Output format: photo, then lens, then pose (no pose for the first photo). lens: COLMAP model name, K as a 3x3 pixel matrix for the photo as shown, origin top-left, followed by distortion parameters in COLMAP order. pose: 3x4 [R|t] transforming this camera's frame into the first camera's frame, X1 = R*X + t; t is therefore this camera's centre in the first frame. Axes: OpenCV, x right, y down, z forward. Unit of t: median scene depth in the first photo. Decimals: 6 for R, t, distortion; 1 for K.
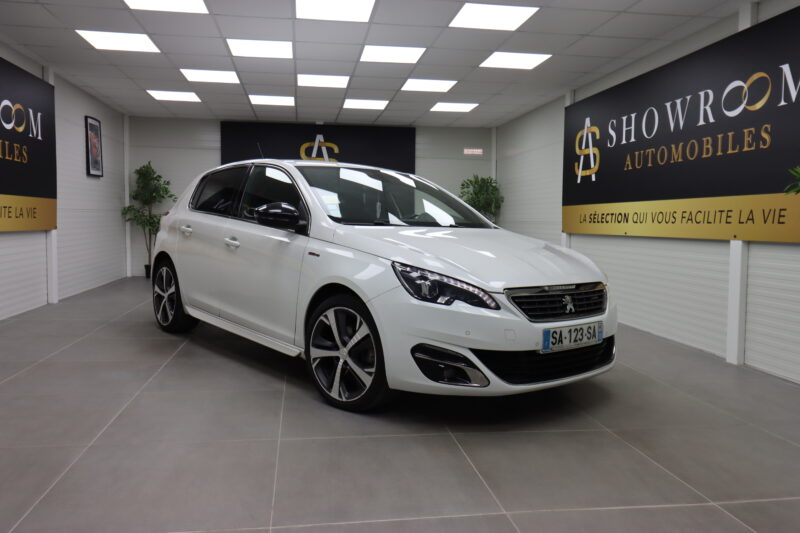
lens RADIAL K [[627.5, 0, 400.0], [0, 627.5, 266.5], [0, 0, 1]] dist [0.010666, -0.001870]
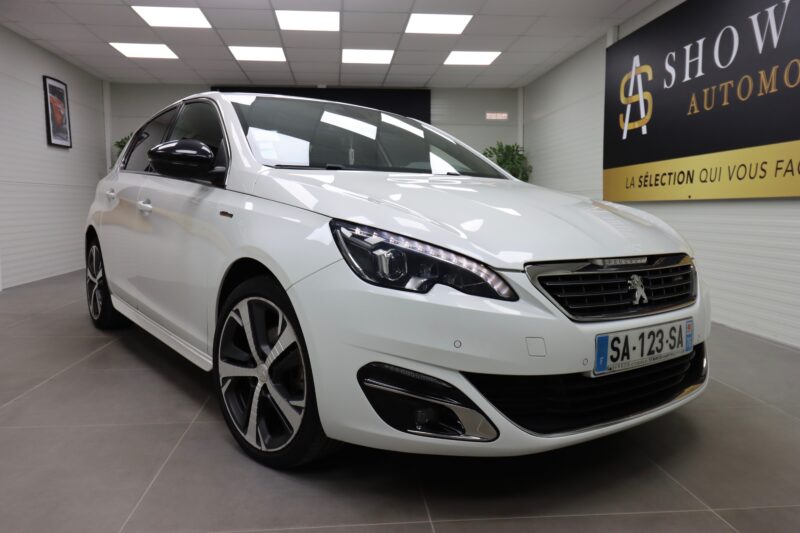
lens RADIAL K [[609.2, 0, 400.0], [0, 609.2, 266.5], [0, 0, 1]] dist [0.004073, -0.003295]
pose [[0.998511, -0.009183, -0.053780, 0.049726], [0.010372, 0.999707, 0.021874, 0.015108], [0.053563, -0.022400, 0.998313, 0.268535]]
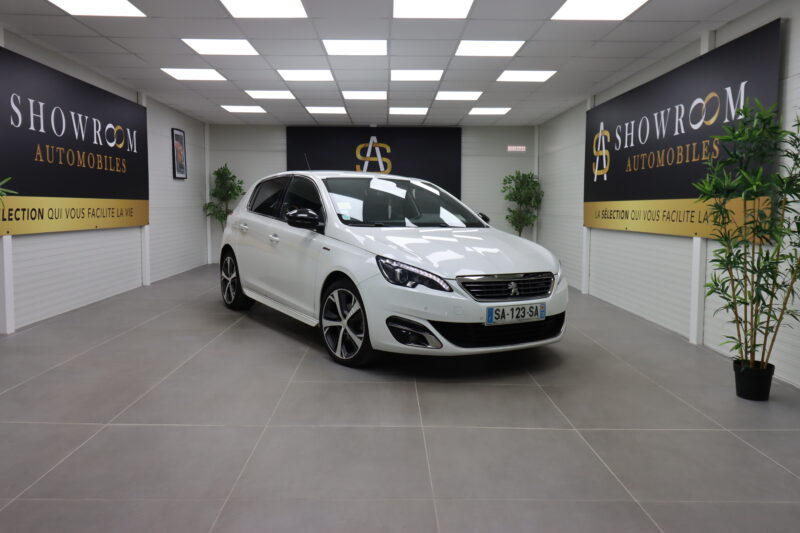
lens RADIAL K [[640.5, 0, 396.7], [0, 640.5, 269.2], [0, 0, 1]] dist [0.012356, 0.000544]
pose [[0.990151, 0.008537, -0.139743, 0.136273], [-0.005289, 0.999708, 0.023595, -0.006567], [0.139904, -0.022623, 0.989907, -0.215833]]
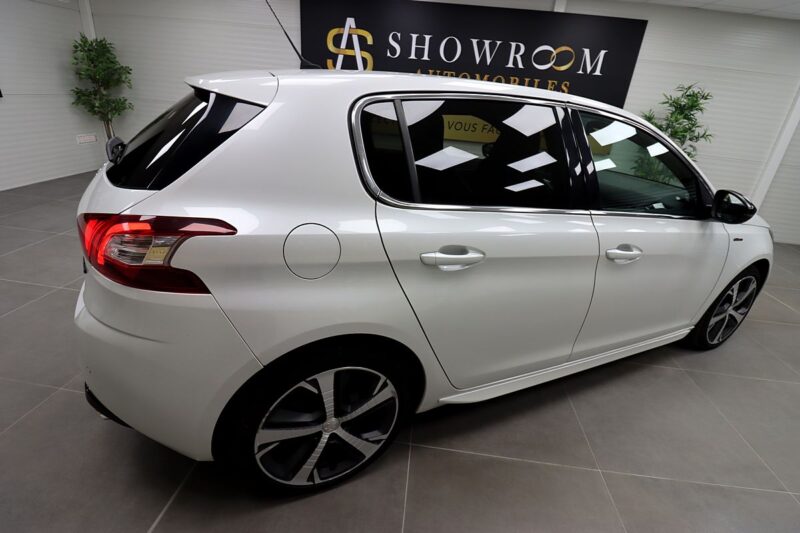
lens RADIAL K [[378.0, 0, 402.6], [0, 378.0, 259.0], [0, 0, 1]] dist [-0.004849, -0.000847]
pose [[0.244382, -0.388423, 0.888485, -0.560781], [-0.012840, 0.914890, 0.403498, -0.157022], [-0.969594, -0.110016, 0.218595, 0.956793]]
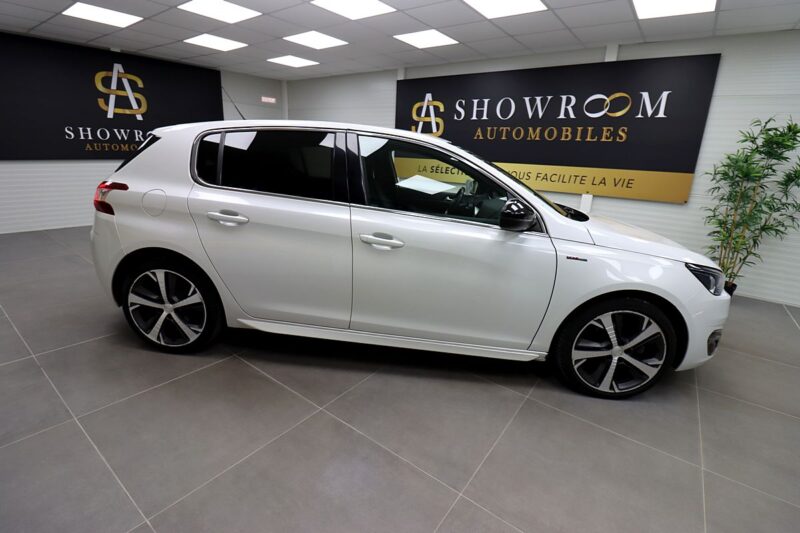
lens RADIAL K [[378.0, 0, 402.6], [0, 378.0, 259.0], [0, 0, 1]] dist [-0.004849, -0.000847]
pose [[0.713279, -0.177791, 0.677955, -0.483559], [0.016950, 0.971384, 0.236909, -0.108318], [-0.700675, -0.157491, 0.695882, 0.541433]]
